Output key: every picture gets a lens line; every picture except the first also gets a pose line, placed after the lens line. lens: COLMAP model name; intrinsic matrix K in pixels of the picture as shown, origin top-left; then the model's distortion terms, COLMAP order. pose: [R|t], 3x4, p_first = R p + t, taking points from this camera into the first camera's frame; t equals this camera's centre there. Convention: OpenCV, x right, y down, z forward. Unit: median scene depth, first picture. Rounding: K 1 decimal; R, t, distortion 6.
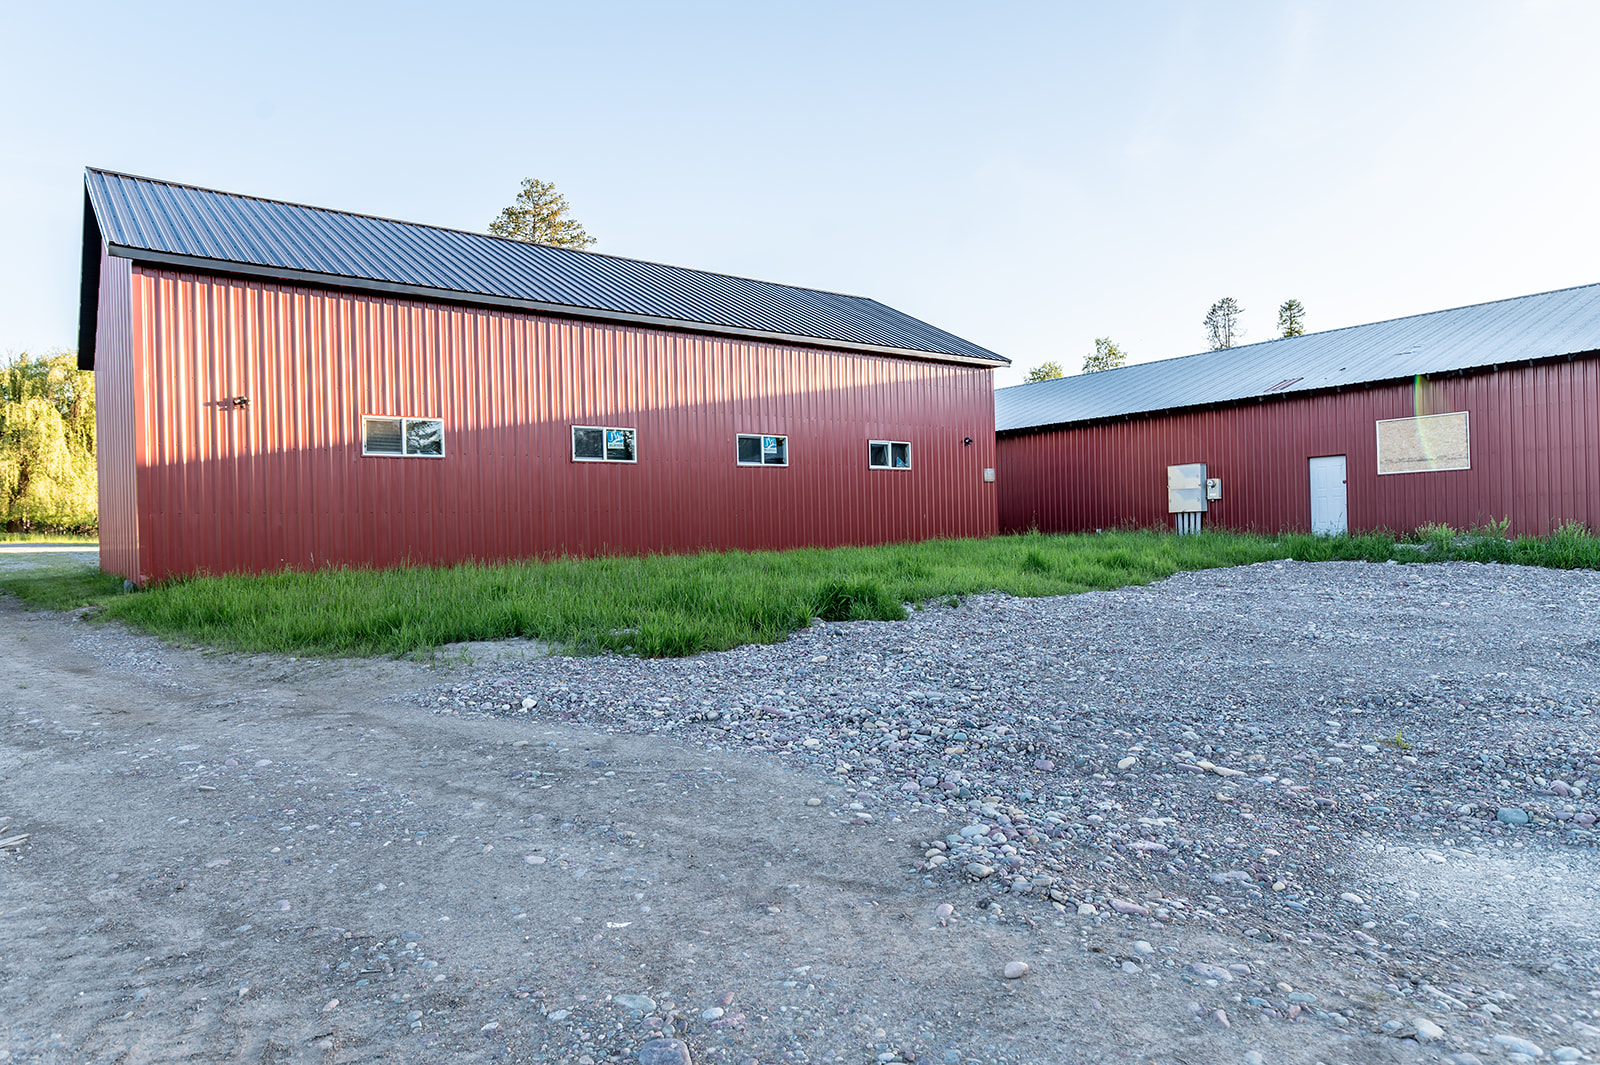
lens RADIAL K [[996.6, 0, 800.0], [0, 996.6, 532.5], [0, 0, 1]] dist [-0.000472, 0.000020]
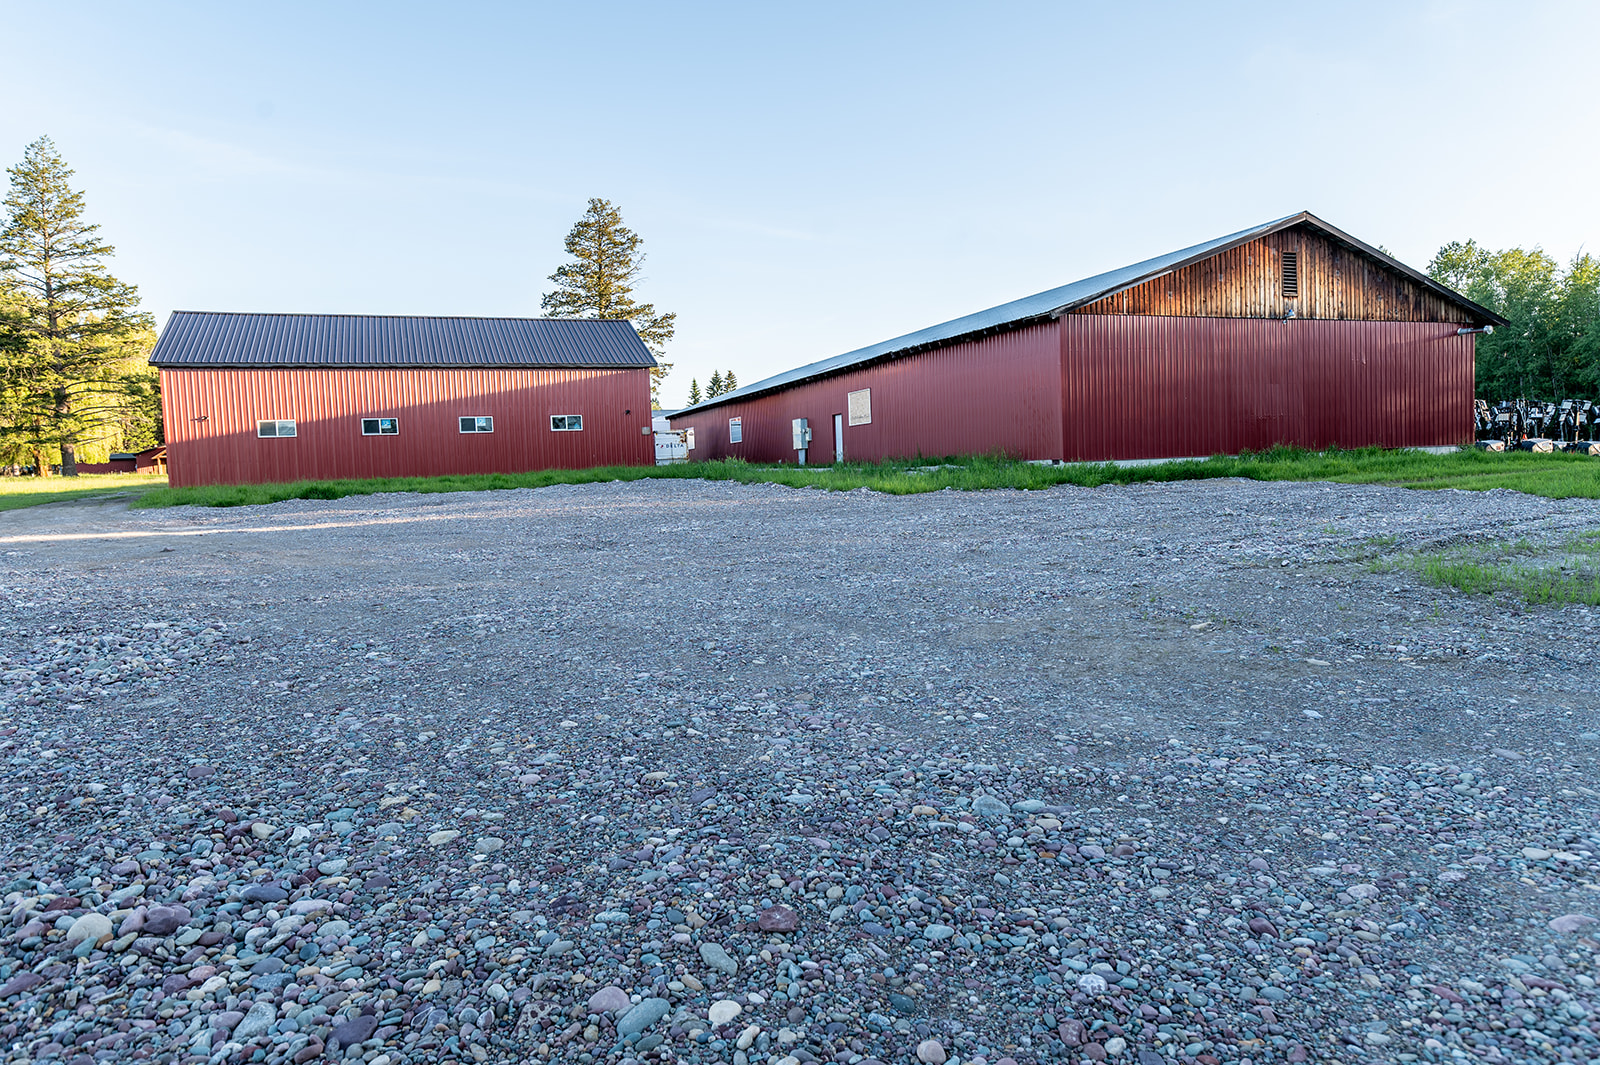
lens RADIAL K [[996.6, 0, 800.0], [0, 996.6, 532.5], [0, 0, 1]] dist [-0.000472, 0.000020]
pose [[0.963417, 0.004774, -0.267964, 0.993438], [0.014390, 0.997478, 0.069505, 0.002122], [0.267620, -0.070819, 0.960918, -0.658040]]
